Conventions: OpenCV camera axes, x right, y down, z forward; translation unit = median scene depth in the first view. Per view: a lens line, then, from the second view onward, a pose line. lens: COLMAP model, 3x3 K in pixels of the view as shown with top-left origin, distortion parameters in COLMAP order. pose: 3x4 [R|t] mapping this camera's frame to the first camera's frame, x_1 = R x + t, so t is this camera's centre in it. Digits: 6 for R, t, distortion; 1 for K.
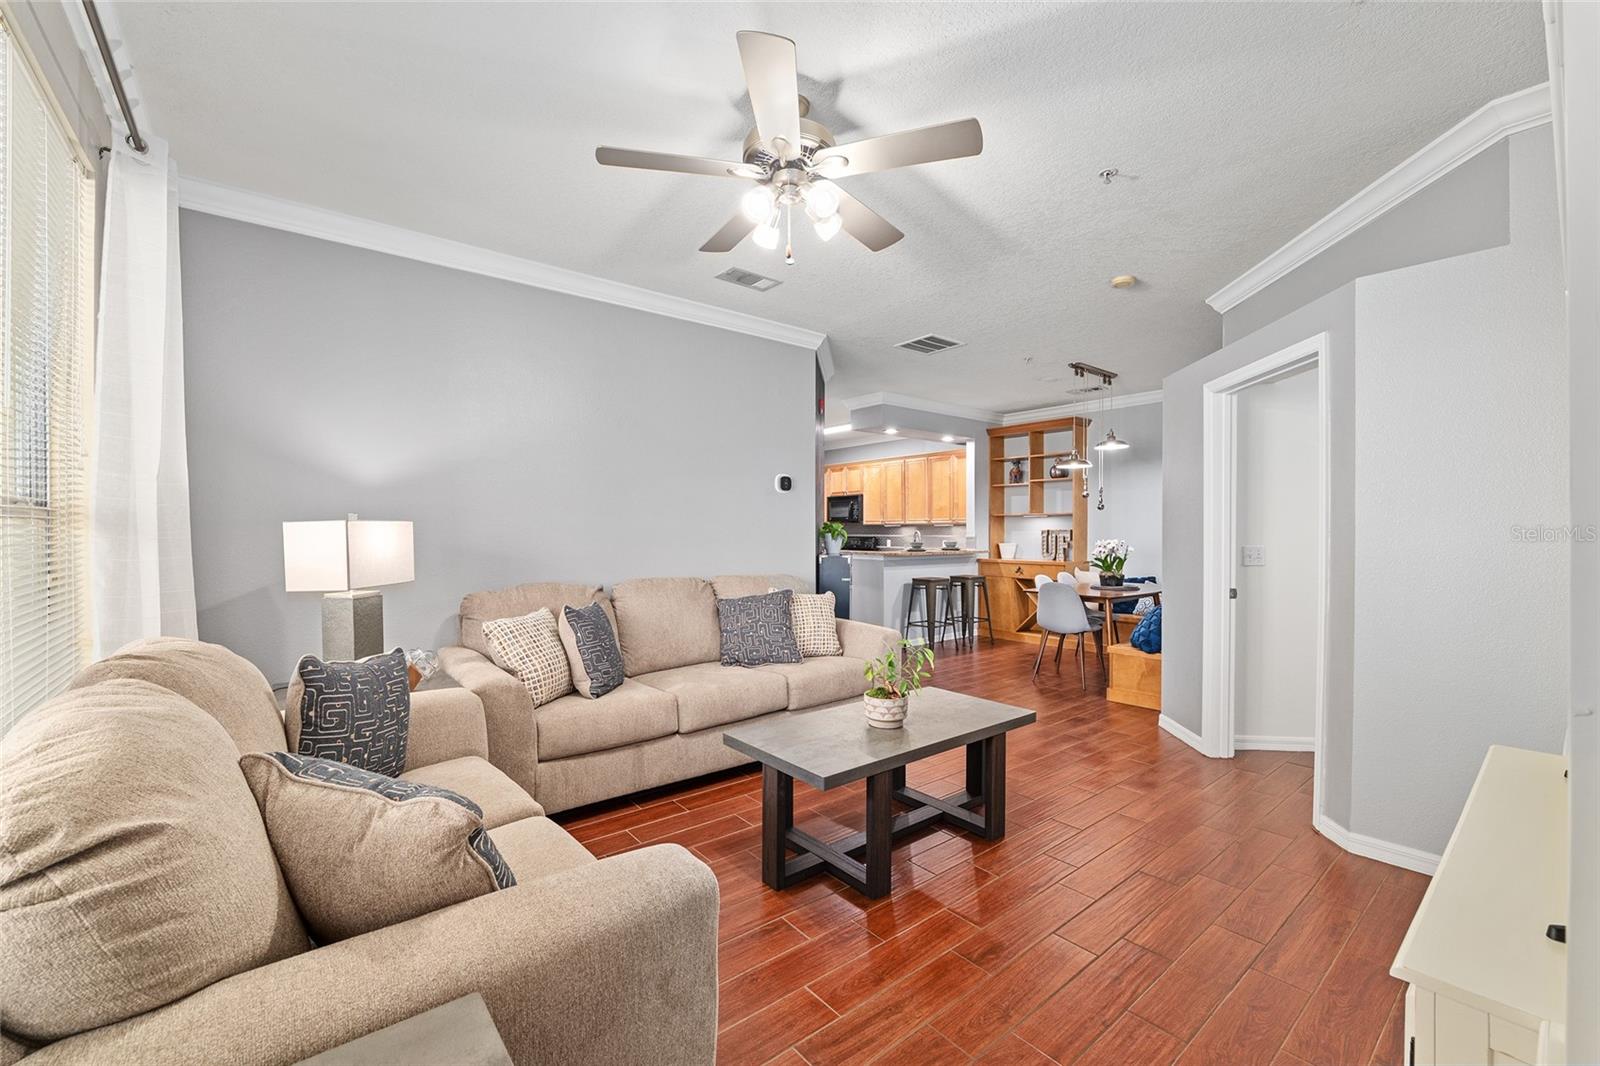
lens RADIAL K [[661.8, 0, 792.4], [0, 661.8, 534.6], [0, 0, 1]] dist [-0.001930, -0.000229]
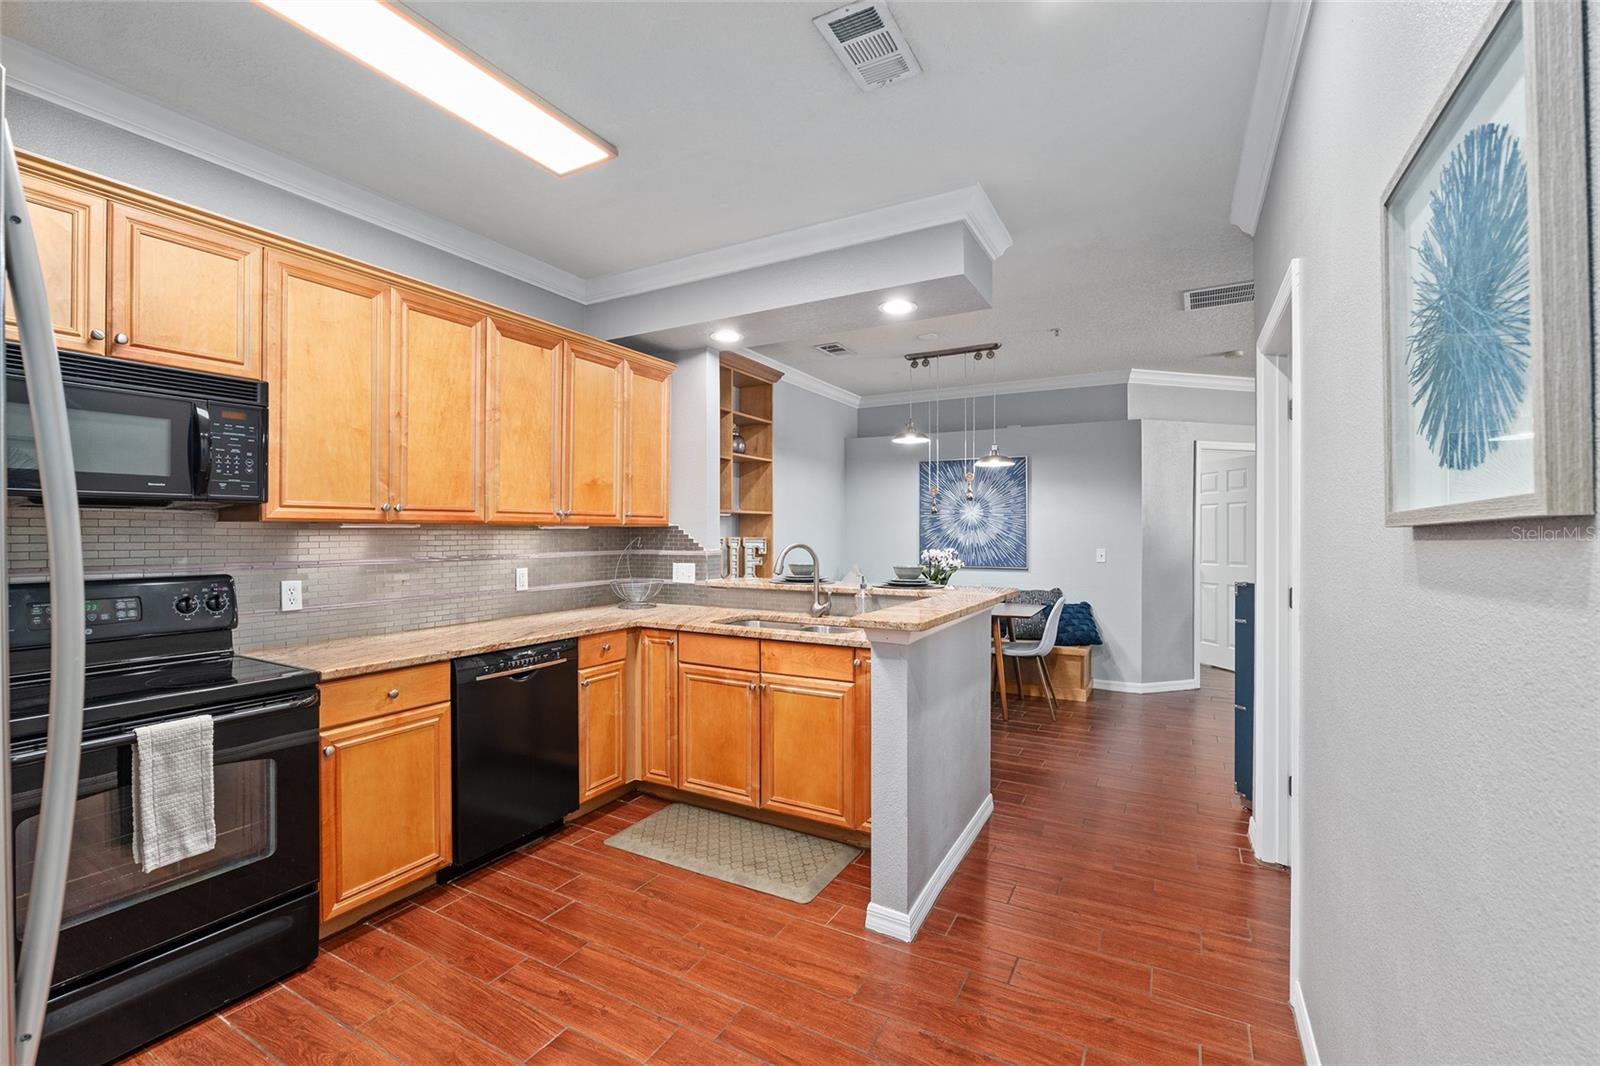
lens RADIAL K [[675.5, 0, 799.6], [0, 675.5, 528.9], [0, 0, 1]] dist [-0.003901, -0.000459]
pose [[-0.378674, 0.001849, 0.925528, -0.204166], [0.003661, 0.999993, -0.000500, -0.013438], [-0.925523, 0.003199, -0.378678, 1.096042]]
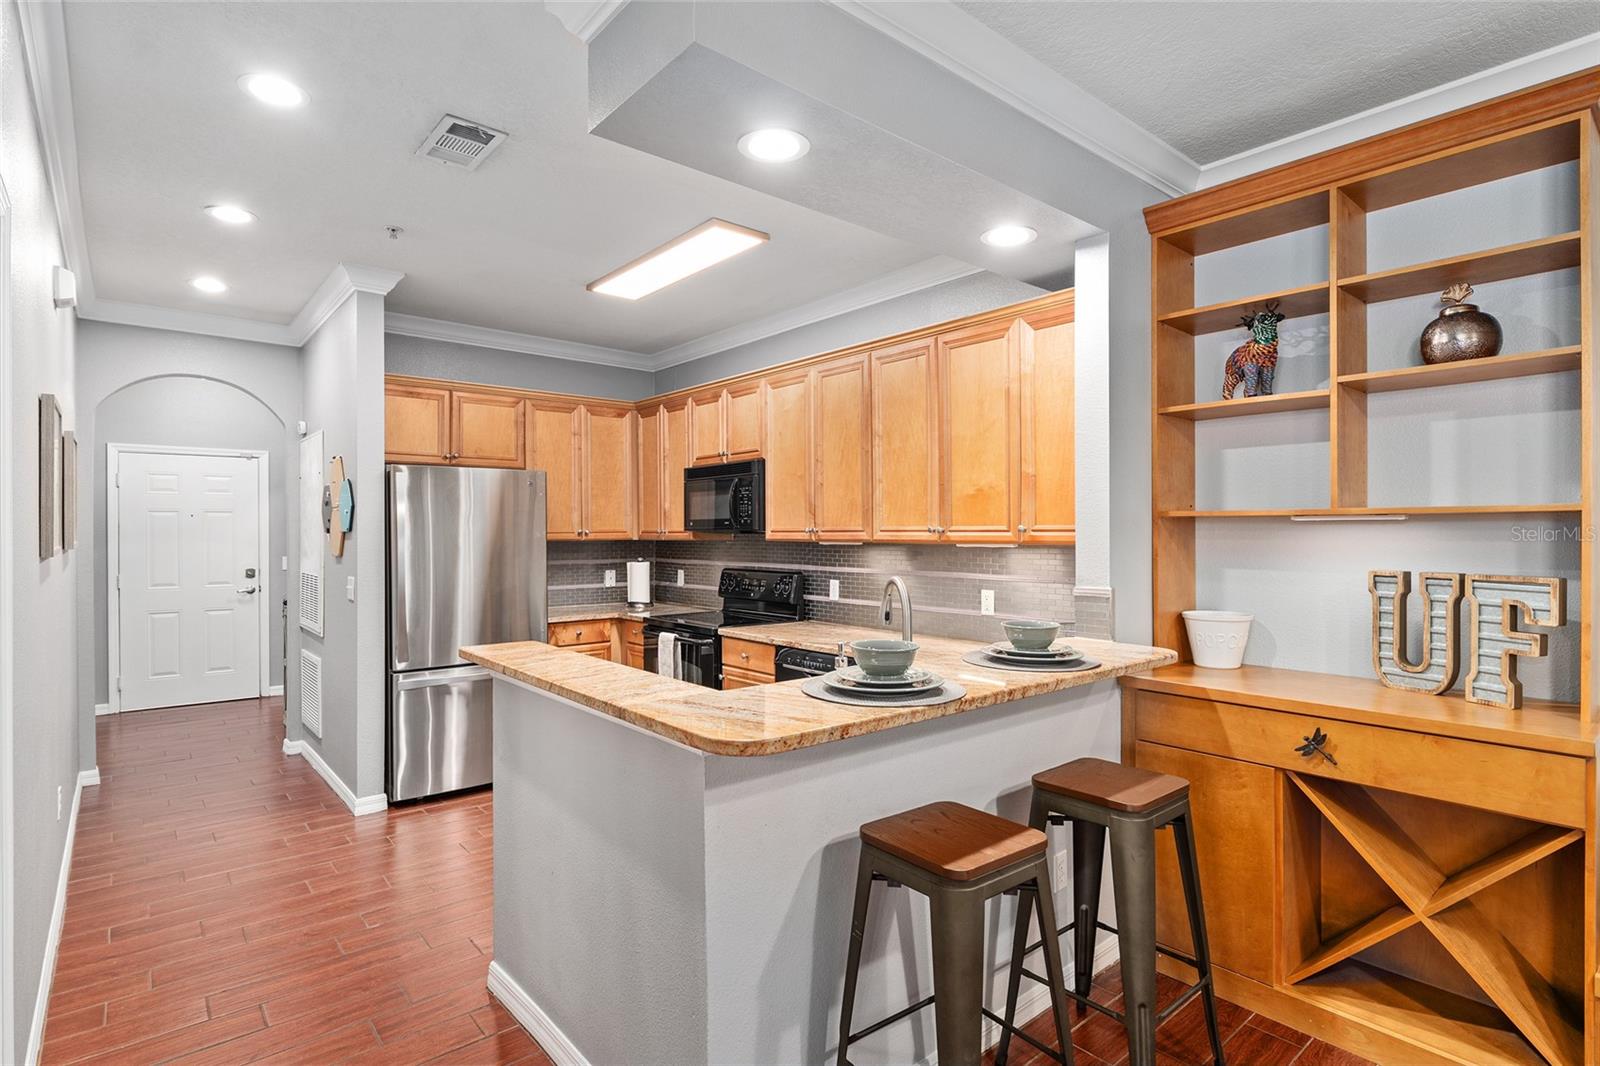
lens RADIAL K [[806.5, 0, 800.0], [0, 806.5, 533.0], [0, 0, 1]] dist [0.003114, 0.000697]
pose [[0.999541, -0.002933, 0.030155, 0.133788], [0.003048, 0.999988, -0.003792, -0.020421], [-0.030144, 0.003882, 0.999538, 0.647455]]
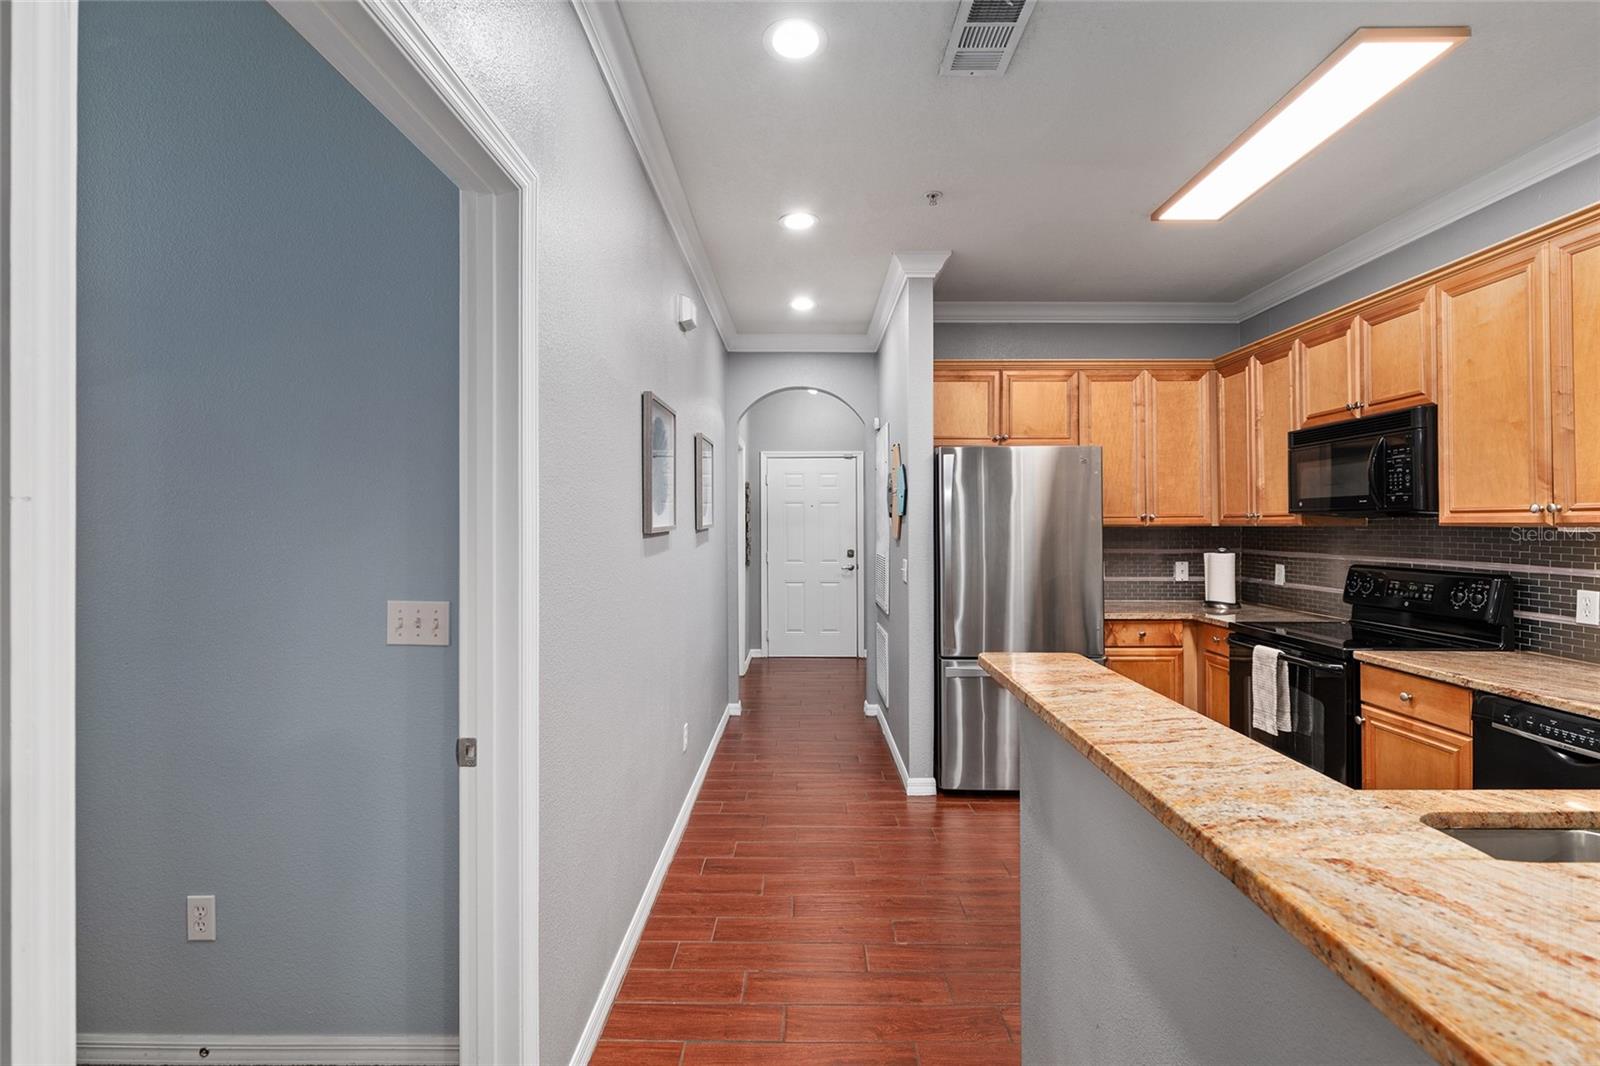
lens RADIAL K [[725.2, 0, 798.3], [0, 725.2, 516.4], [0, 0, 1]] dist [0.000432, 0.000186]
pose [[0.776925, -0.007409, -0.629550, 0.108621], [-0.002663, 0.999883, -0.015053, -0.016001], [0.629588, 0.013371, 0.776814, 0.753770]]
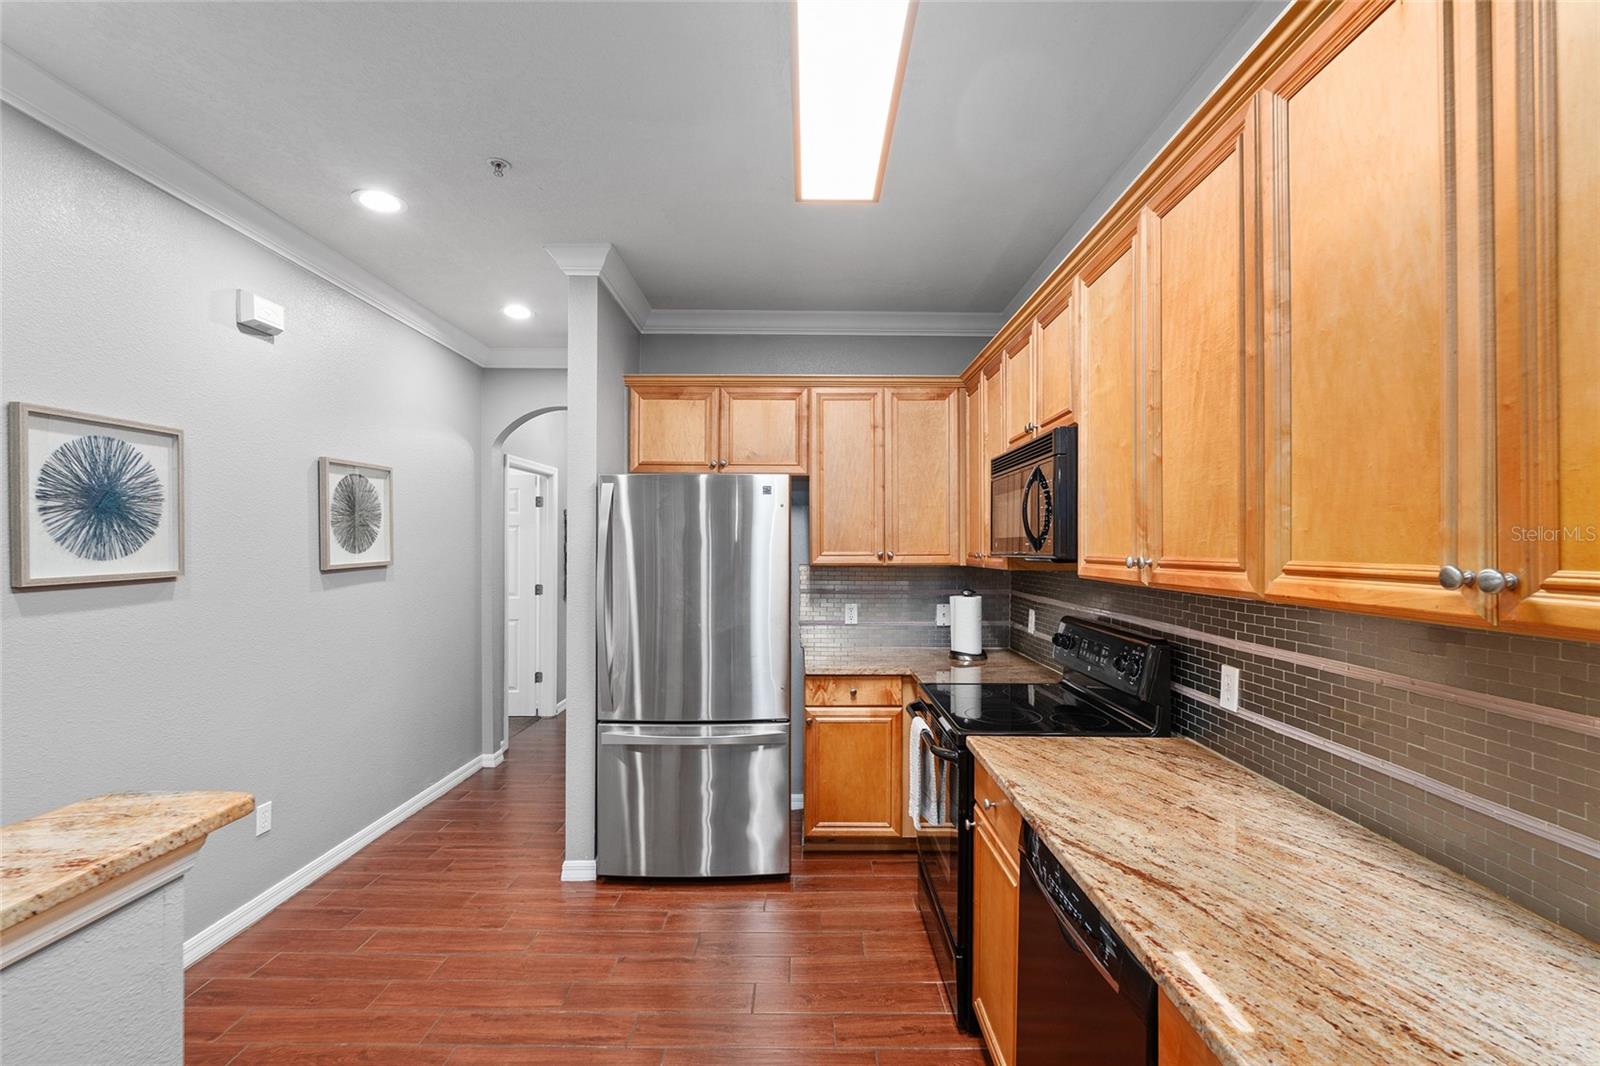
lens RADIAL K [[692.4, 0, 809.6], [0, 692.4, 539.2], [0, 0, 1]] dist [-0.003017, 0.000946]
pose [[0.780597, -0.003242, -0.625026, 0.206551], [-0.006564, 0.999889, -0.013384, -0.027303], [0.625000, 0.014550, 0.780489, 0.936712]]
